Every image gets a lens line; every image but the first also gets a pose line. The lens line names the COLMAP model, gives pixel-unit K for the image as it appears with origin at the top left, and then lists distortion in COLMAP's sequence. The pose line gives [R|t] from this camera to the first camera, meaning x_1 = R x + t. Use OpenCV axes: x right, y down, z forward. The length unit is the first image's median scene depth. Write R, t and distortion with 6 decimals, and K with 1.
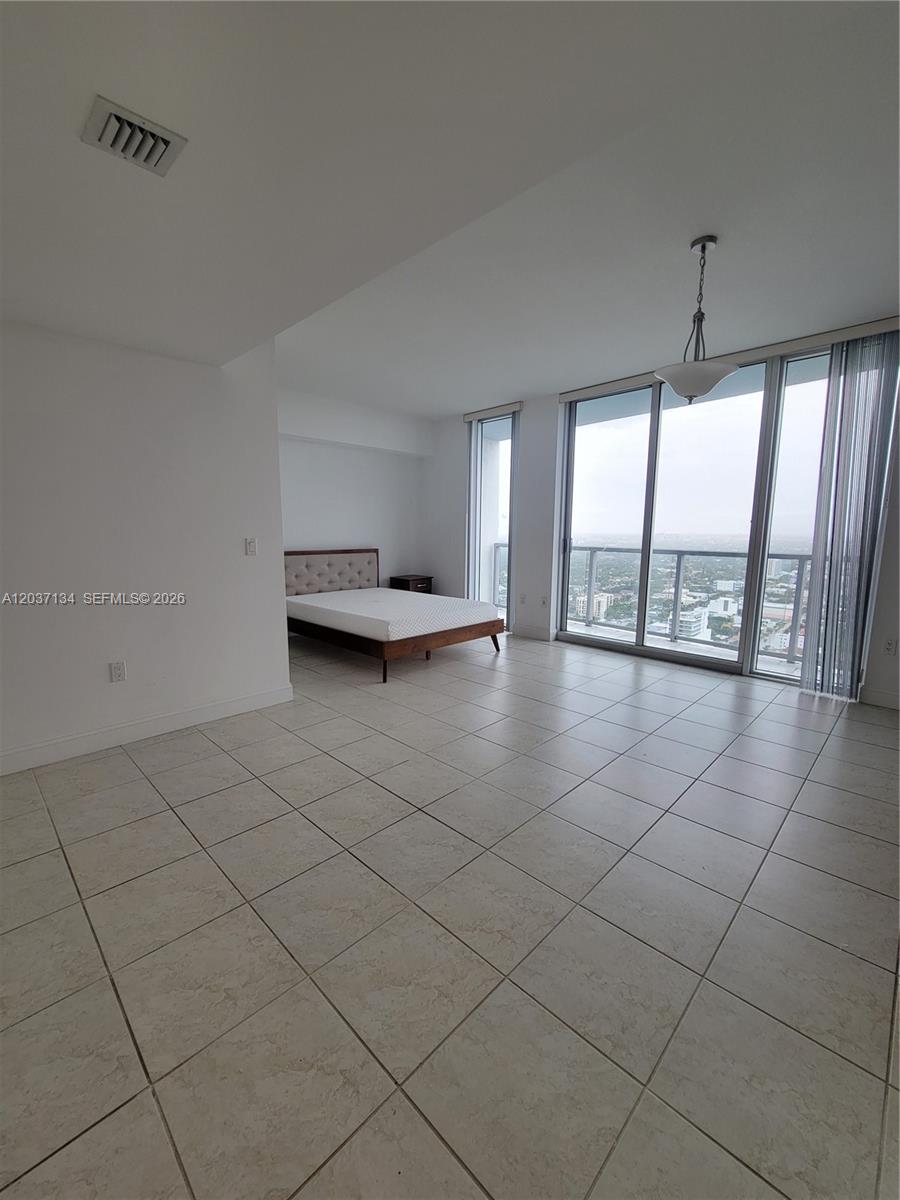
lens RADIAL K [[490.3, 0, 443.6], [0, 490.3, 608.8], [0, 0, 1]] dist [-0.002966, -0.001283]
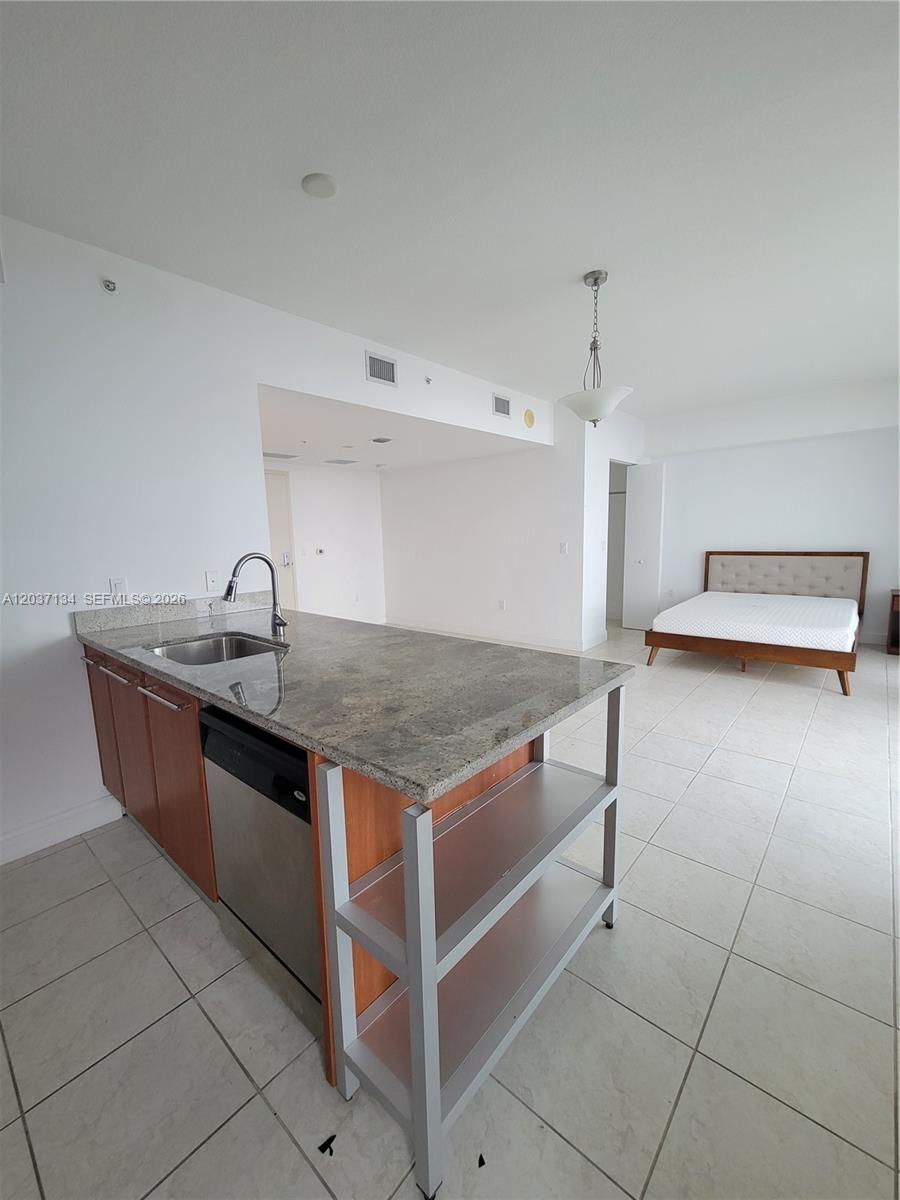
lens RADIAL K [[490.3, 0, 442.9], [0, 490.3, 605.5], [0, 0, 1]] dist [-0.002966, -0.001283]
pose [[0.058056, 0.143745, -0.987910, 0.801893], [-0.126775, 0.982629, 0.135527, -0.070964], [0.990231, 0.117374, 0.075270, 0.323657]]
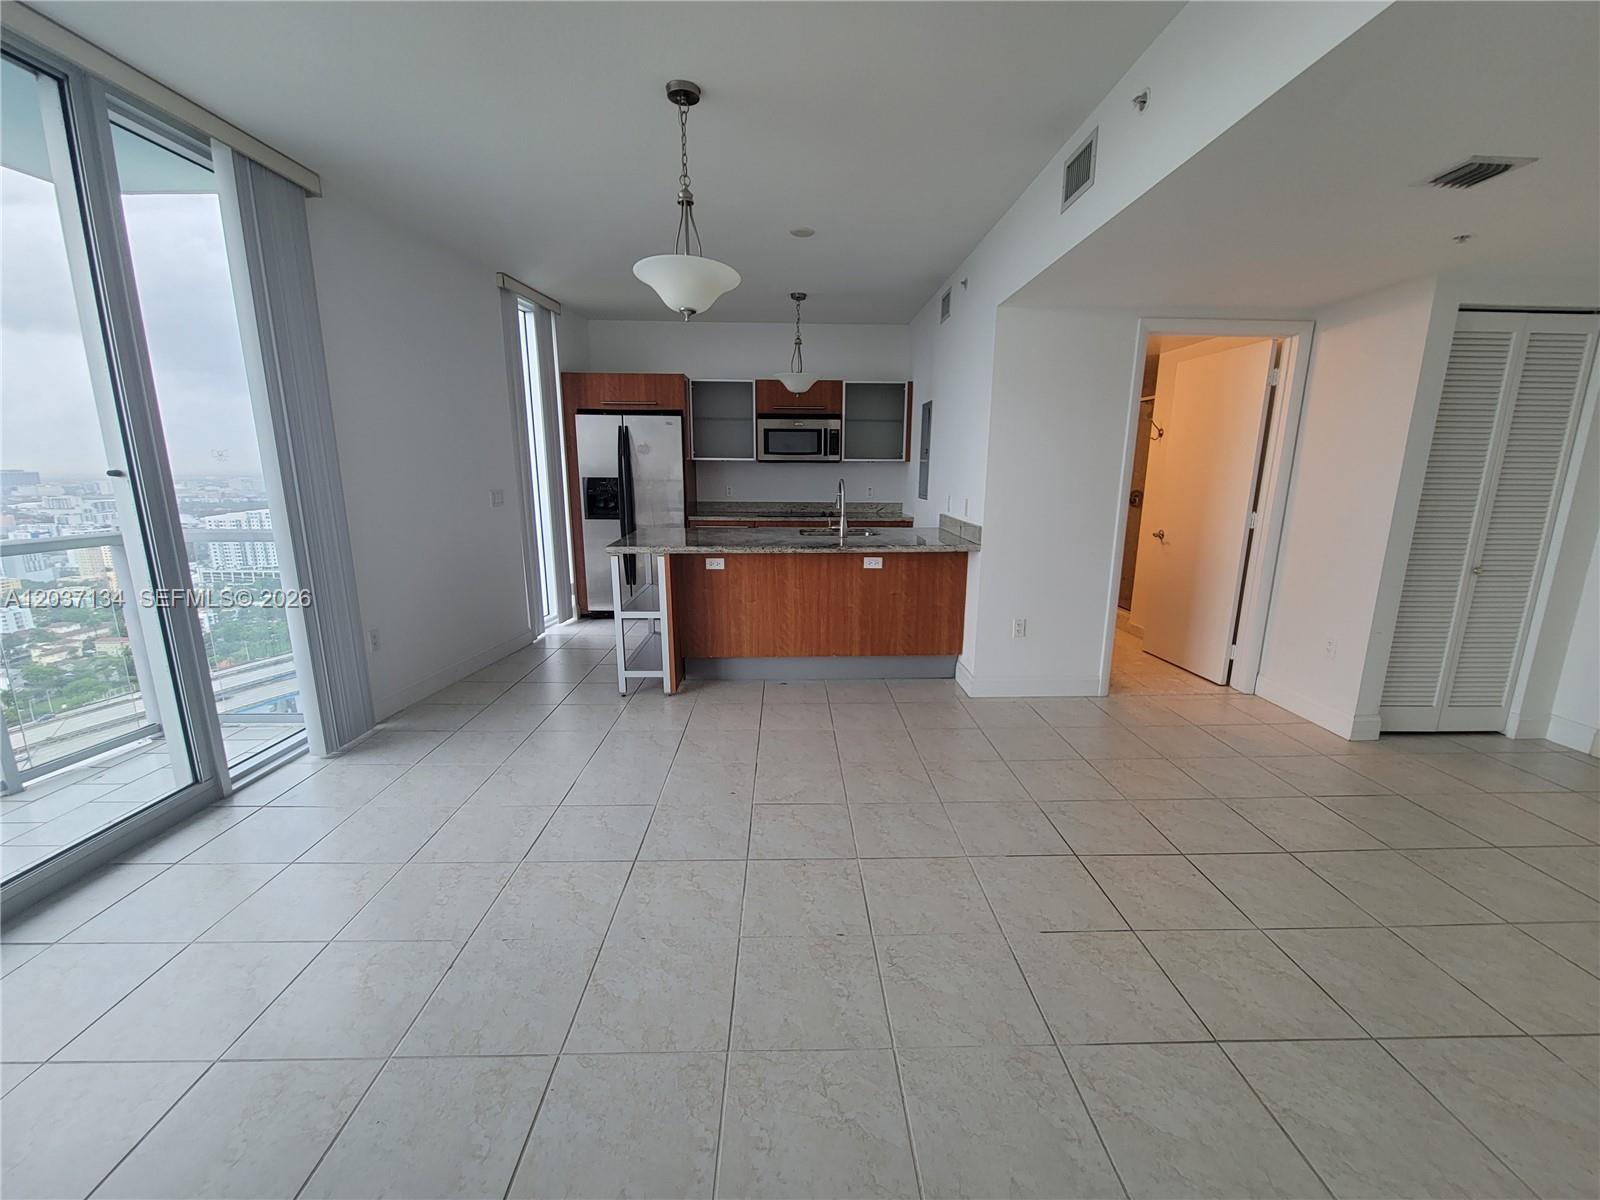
lens RADIAL K [[653.7, 0, 806.7], [0, 653.7, 610.5], [0, 0, 1]] dist [-0.002966, -0.001283]
pose [[-0.726495, -0.156178, 0.669189, -0.168233], [0.097245, 0.940664, 0.325108, -0.157893], [-0.680256, 0.301265, -0.668200, 0.835683]]
